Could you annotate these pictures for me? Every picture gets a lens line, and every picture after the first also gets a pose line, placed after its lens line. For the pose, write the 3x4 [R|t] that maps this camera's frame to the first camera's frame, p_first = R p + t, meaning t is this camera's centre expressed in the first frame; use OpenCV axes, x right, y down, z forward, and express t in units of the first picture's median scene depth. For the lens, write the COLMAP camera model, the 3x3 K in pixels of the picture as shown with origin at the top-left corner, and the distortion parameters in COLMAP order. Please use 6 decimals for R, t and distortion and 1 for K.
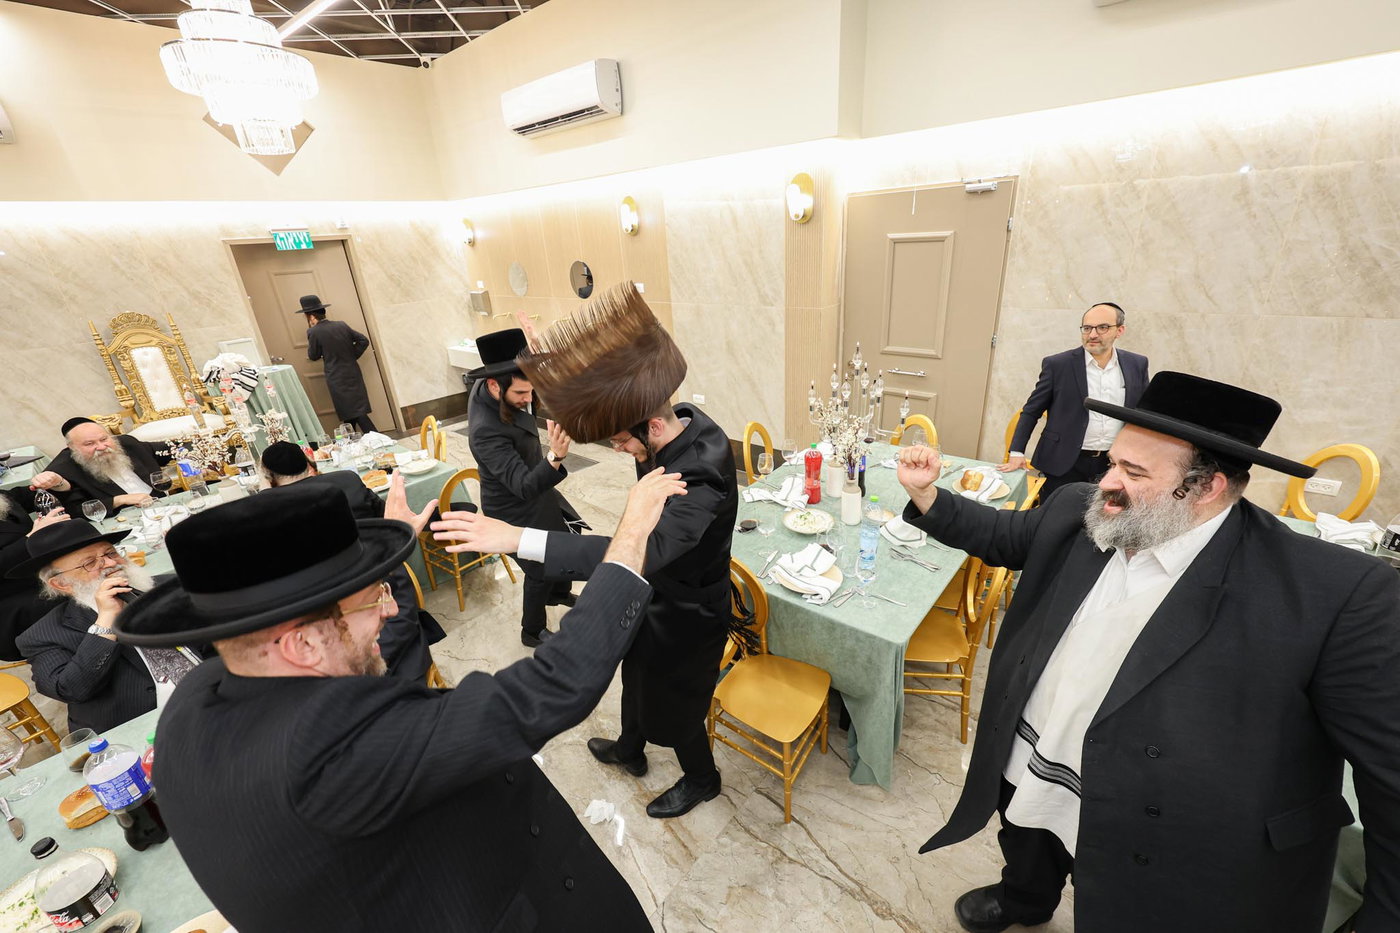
lens RADIAL K [[540.8, 0, 708.3], [0, 540.8, 469.0], [0, 0, 1]] dist [-0.001390, -0.000044]
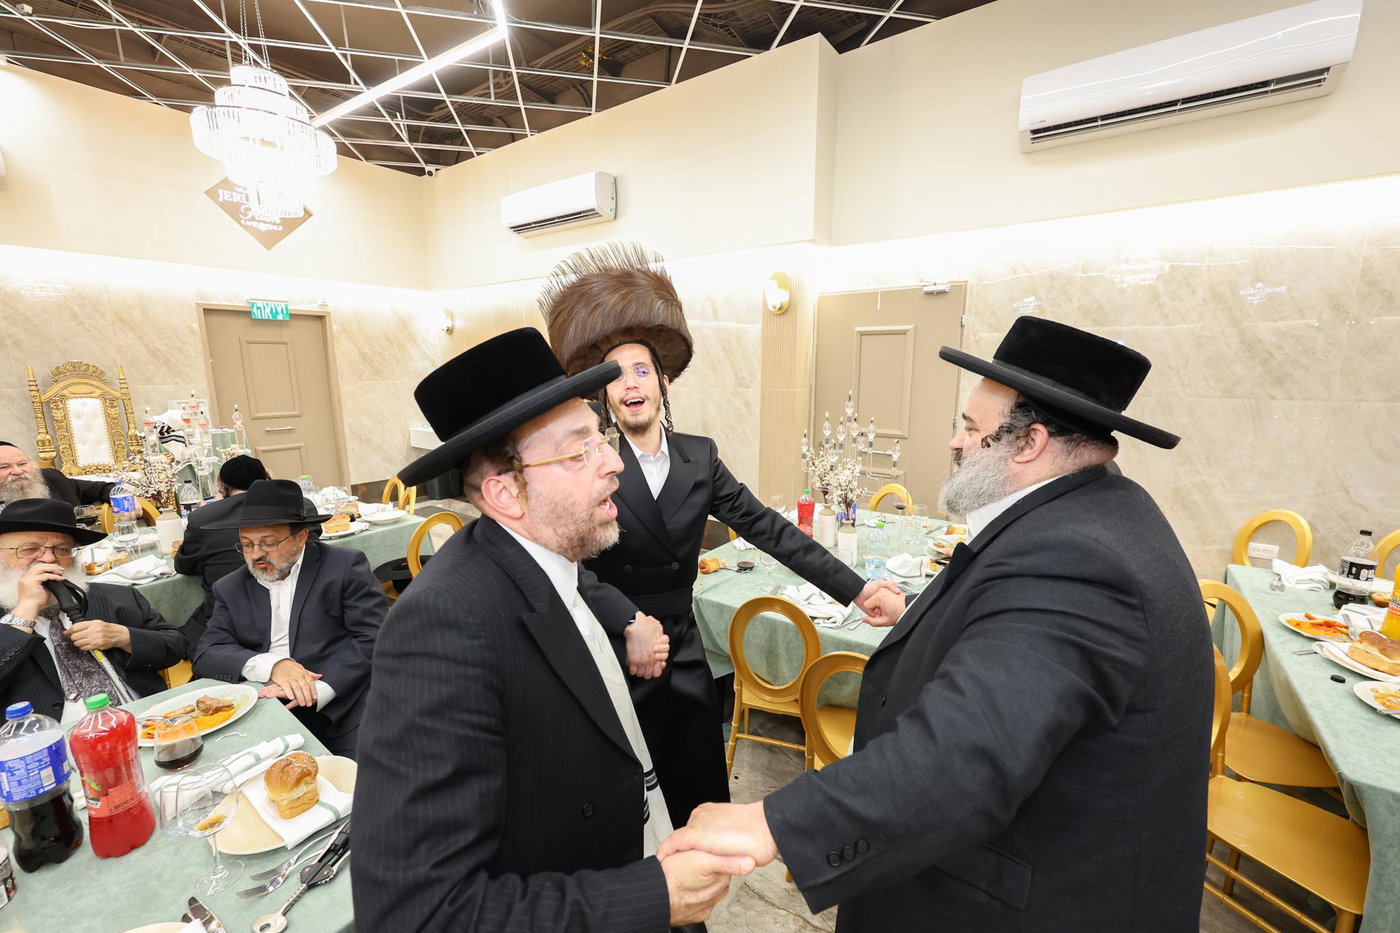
lens RADIAL K [[540.5, 0, 702.1], [0, 540.5, 474.1], [0, 0, 1]] dist [0.000070, -0.000806]
pose [[0.995085, 0.041448, 0.089936, -0.060949], [-0.021113, 0.976108, -0.216256, 0.095423], [-0.096751, 0.213294, 0.972186, 0.013602]]
